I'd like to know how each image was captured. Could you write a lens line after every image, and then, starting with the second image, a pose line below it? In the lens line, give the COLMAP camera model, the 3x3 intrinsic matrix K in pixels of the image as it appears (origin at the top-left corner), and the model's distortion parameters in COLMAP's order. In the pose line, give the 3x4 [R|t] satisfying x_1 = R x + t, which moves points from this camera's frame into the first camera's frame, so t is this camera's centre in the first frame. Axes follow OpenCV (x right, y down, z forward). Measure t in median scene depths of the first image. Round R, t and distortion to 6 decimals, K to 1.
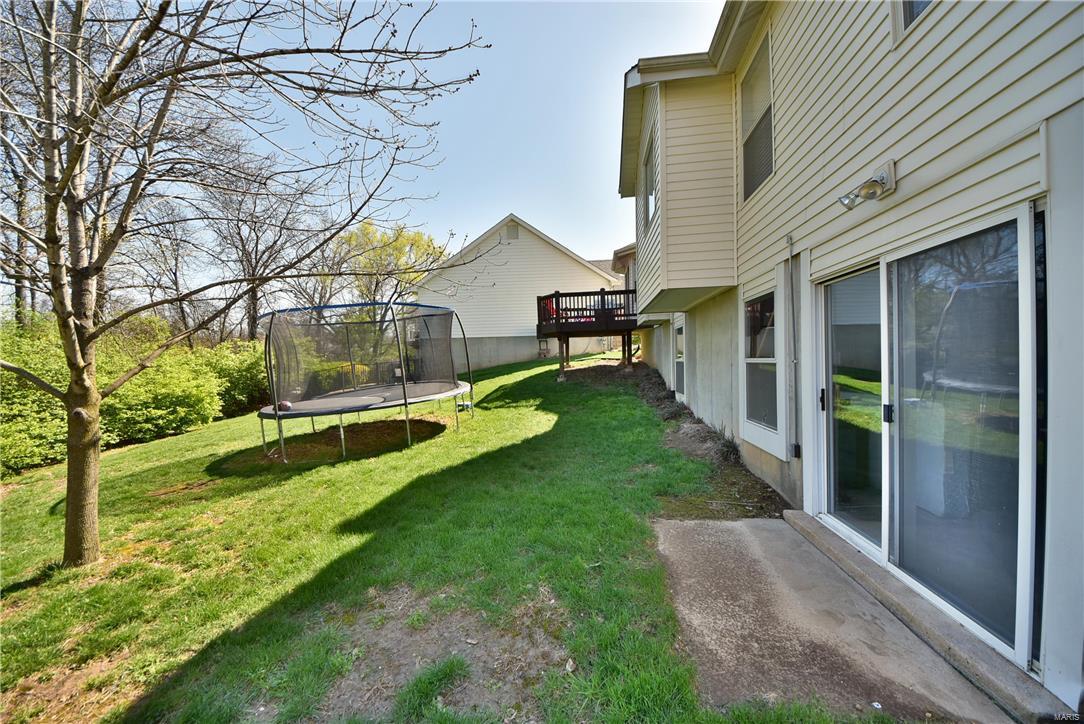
lens RADIAL K [[367.8, 0, 545.5], [0, 367.8, 365.9], [0, 0, 1]] dist [-0.000564, -0.003589]
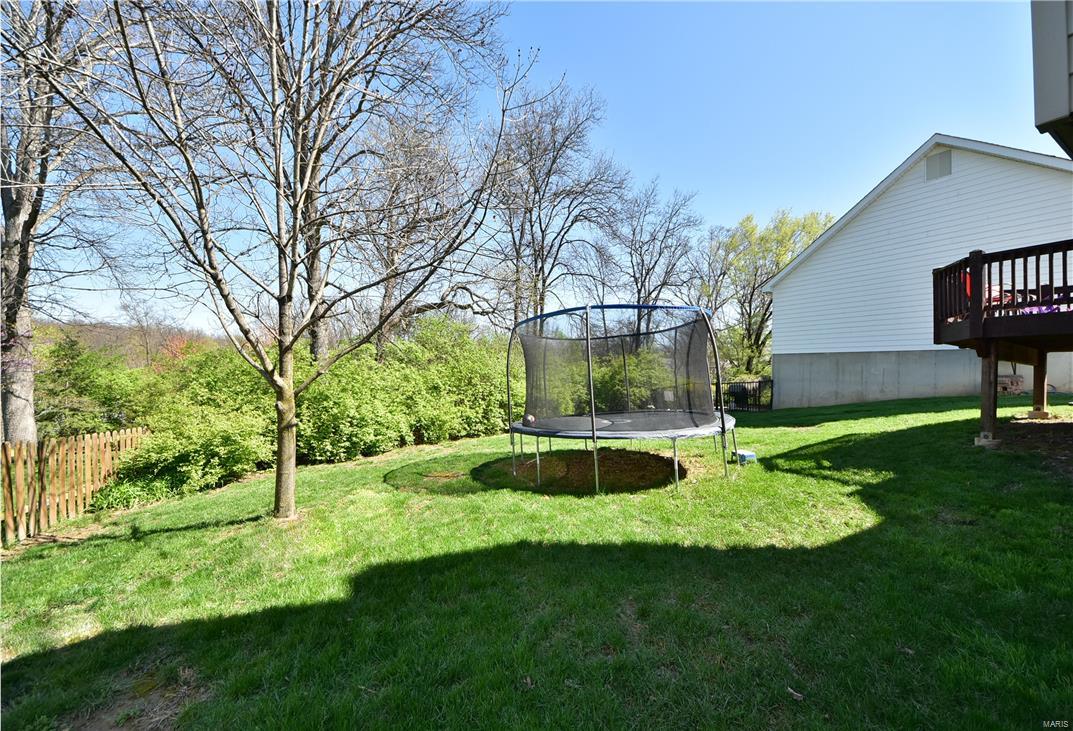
lens RADIAL K [[393.5, 0, 536.5], [0, 393.5, 378.4], [0, 0, 1]] dist [0.002533, 0.000118]
pose [[0.553157, 0.051521, -0.831482, 0.155668], [-0.063763, 0.997776, 0.019406, -0.019362], [0.830633, 0.042283, 0.555213, 0.292950]]
